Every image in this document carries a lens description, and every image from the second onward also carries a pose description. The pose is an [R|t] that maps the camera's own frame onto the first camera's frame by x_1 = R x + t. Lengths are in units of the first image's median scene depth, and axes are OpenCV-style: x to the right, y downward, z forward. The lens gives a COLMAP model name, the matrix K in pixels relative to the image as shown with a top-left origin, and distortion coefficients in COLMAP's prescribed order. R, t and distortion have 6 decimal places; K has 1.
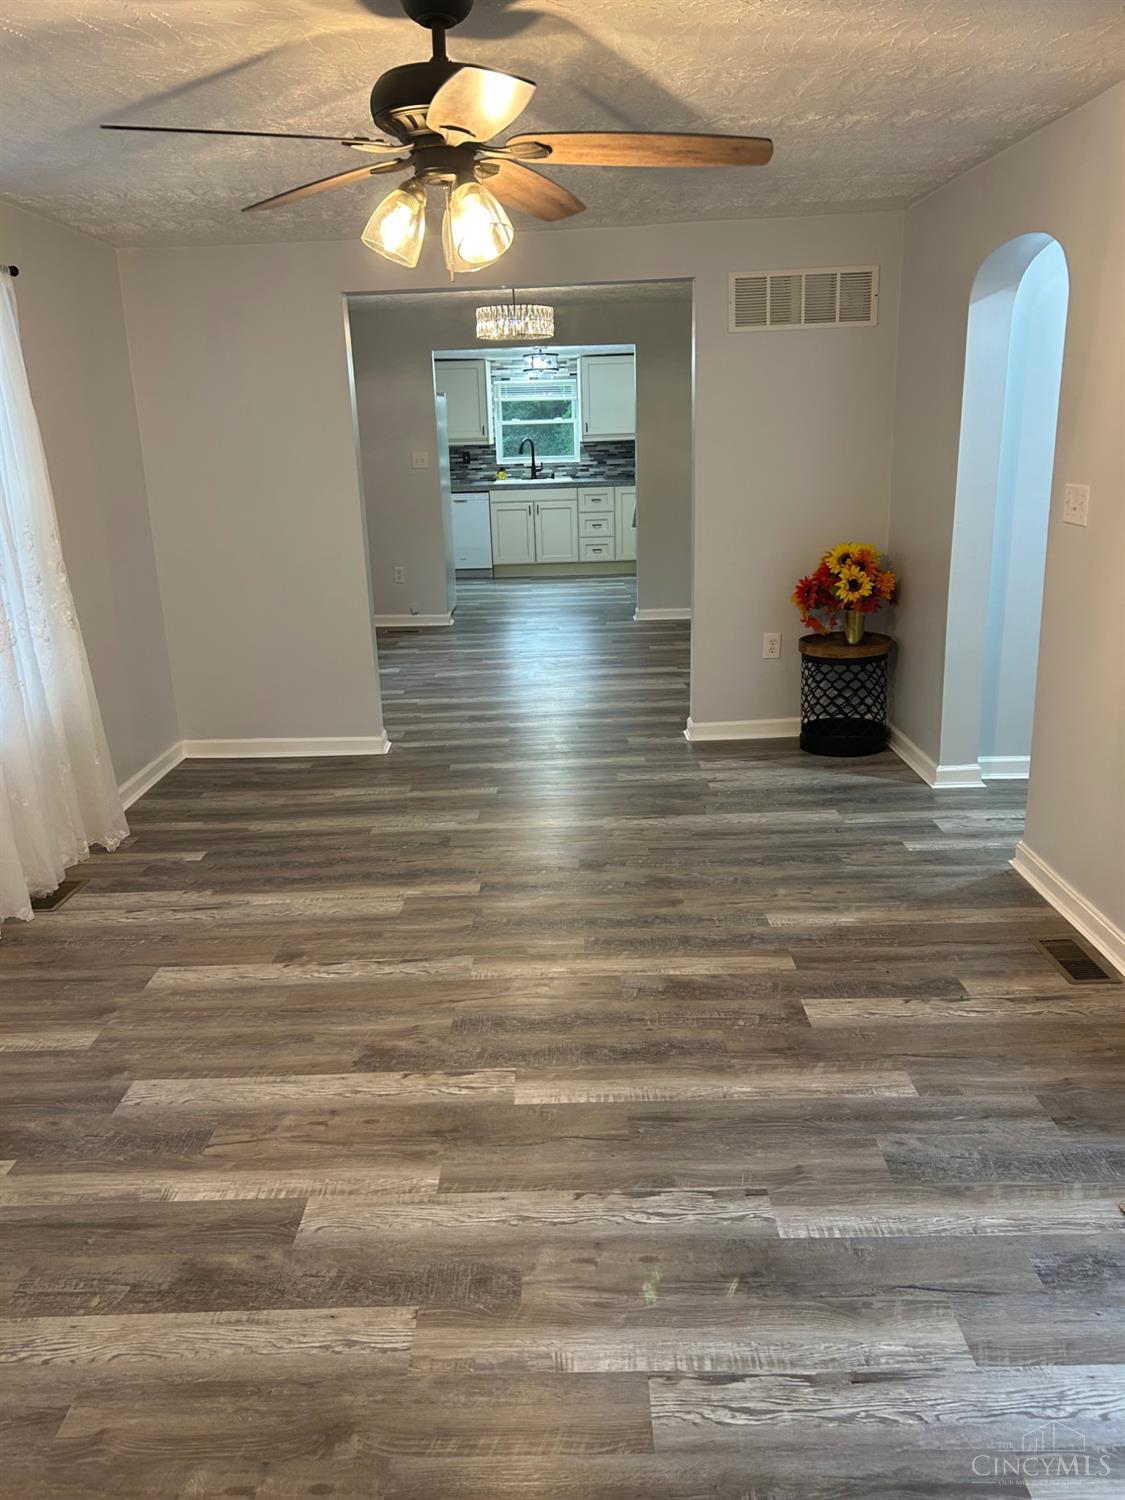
lens RADIAL K [[1118.4, 0, 558.0], [0, 1118.4, 766.6], [0, 0, 1]] dist [0.041138, -0.055080]
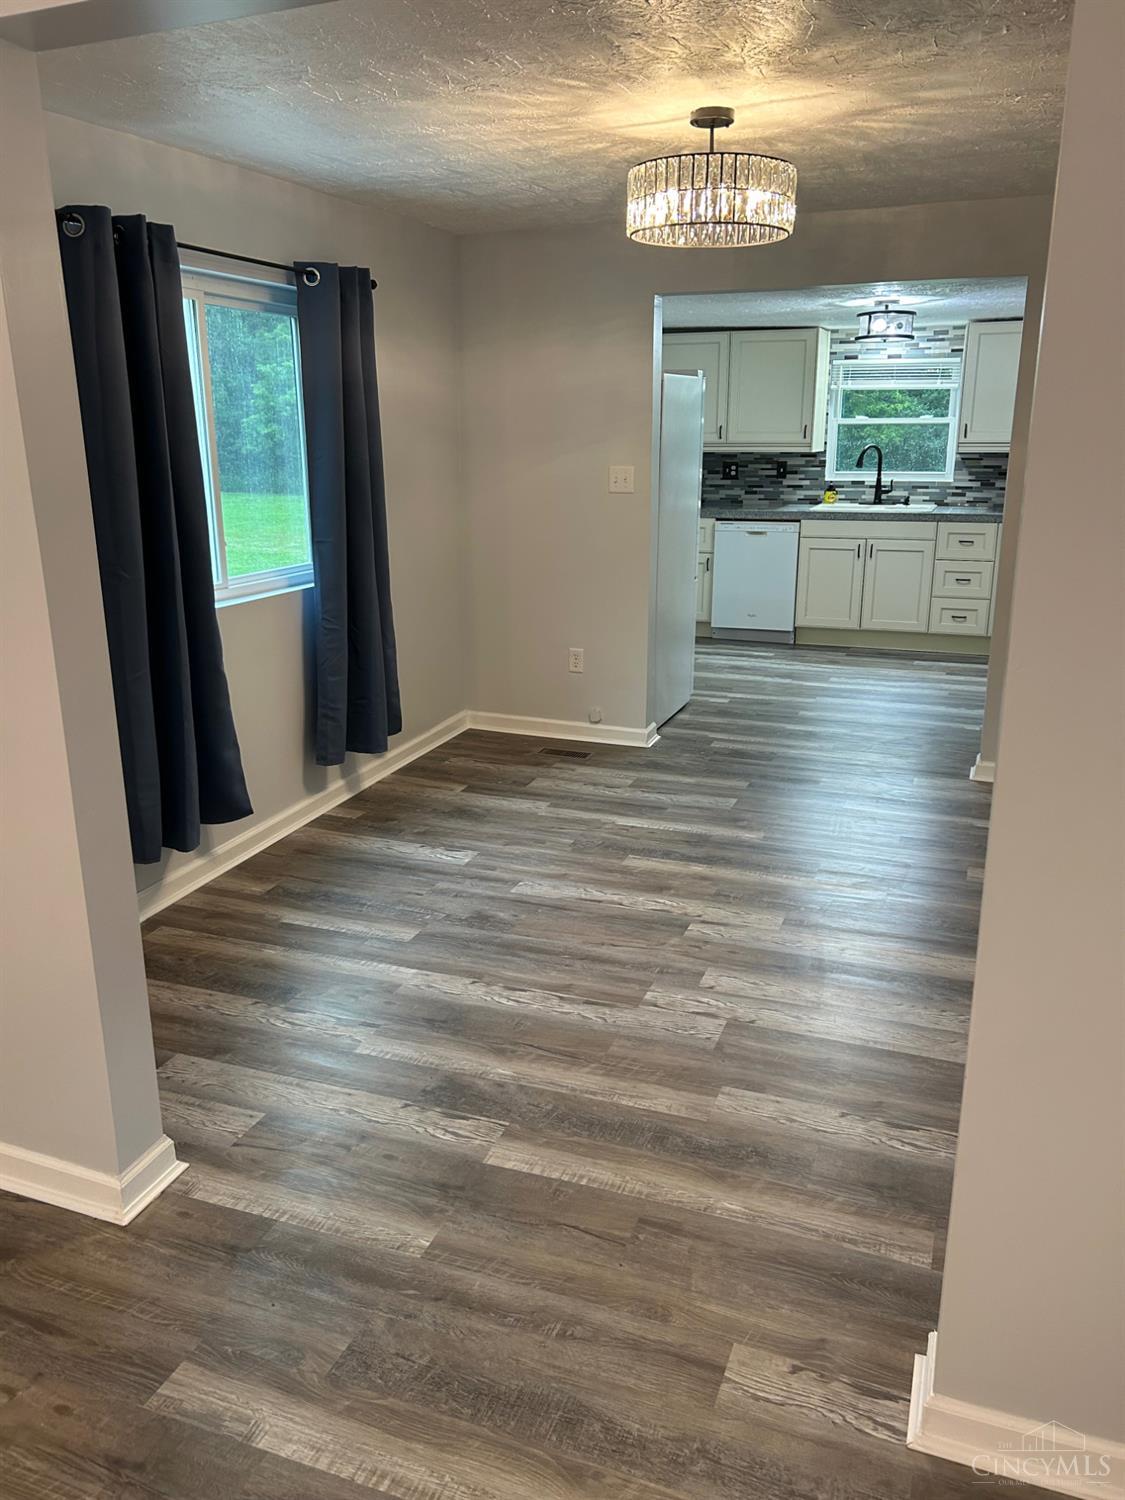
lens RADIAL K [[1118.4, 0, 567.3], [0, 1118.4, 756.1], [0, 0, 1]] dist [0.041138, -0.055080]
pose [[0.934292, 0.124479, -0.334071, 0.133338], [-0.126579, 0.991834, 0.015567, -0.251454], [0.333281, 0.027742, 0.942419, 0.821366]]
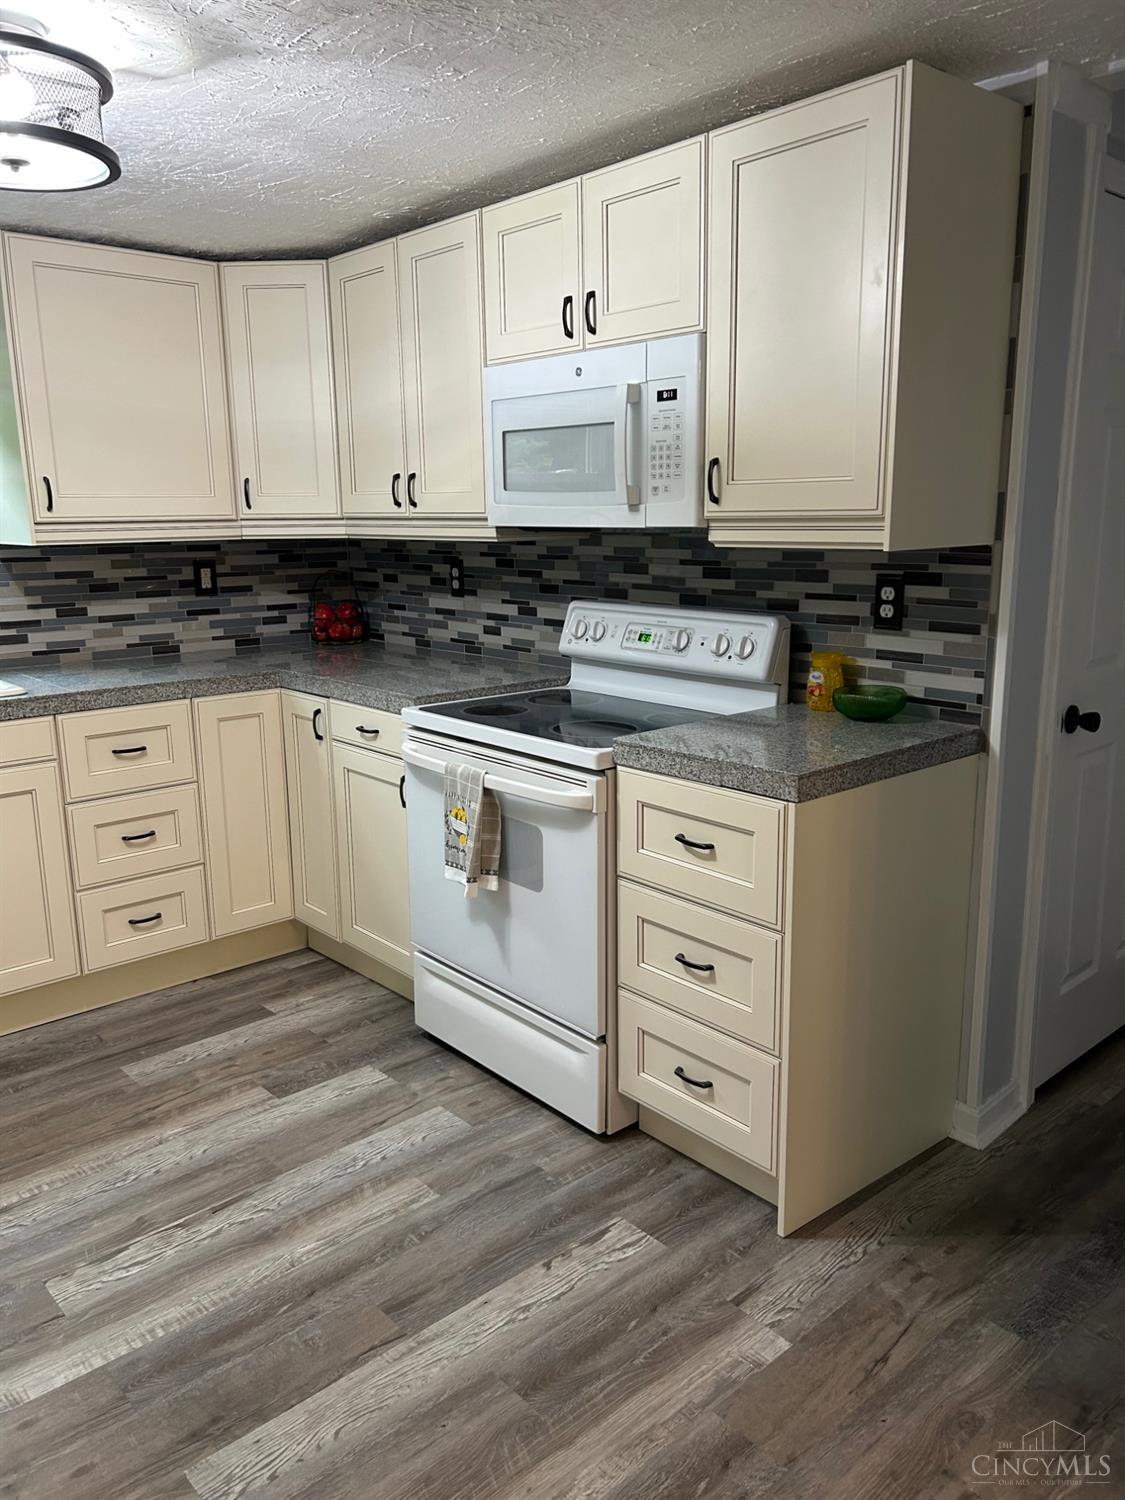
lens RADIAL K [[1118.4, 0, 574.7], [0, 1118.4, 756.0], [0, 0, 1]] dist [0.041138, -0.055080]
pose [[0.734630, -0.121005, 0.667590, -0.182034], [0.184760, 0.982460, -0.025236, -0.546348], [-0.652826, 0.141883, 0.744102, 1.886643]]
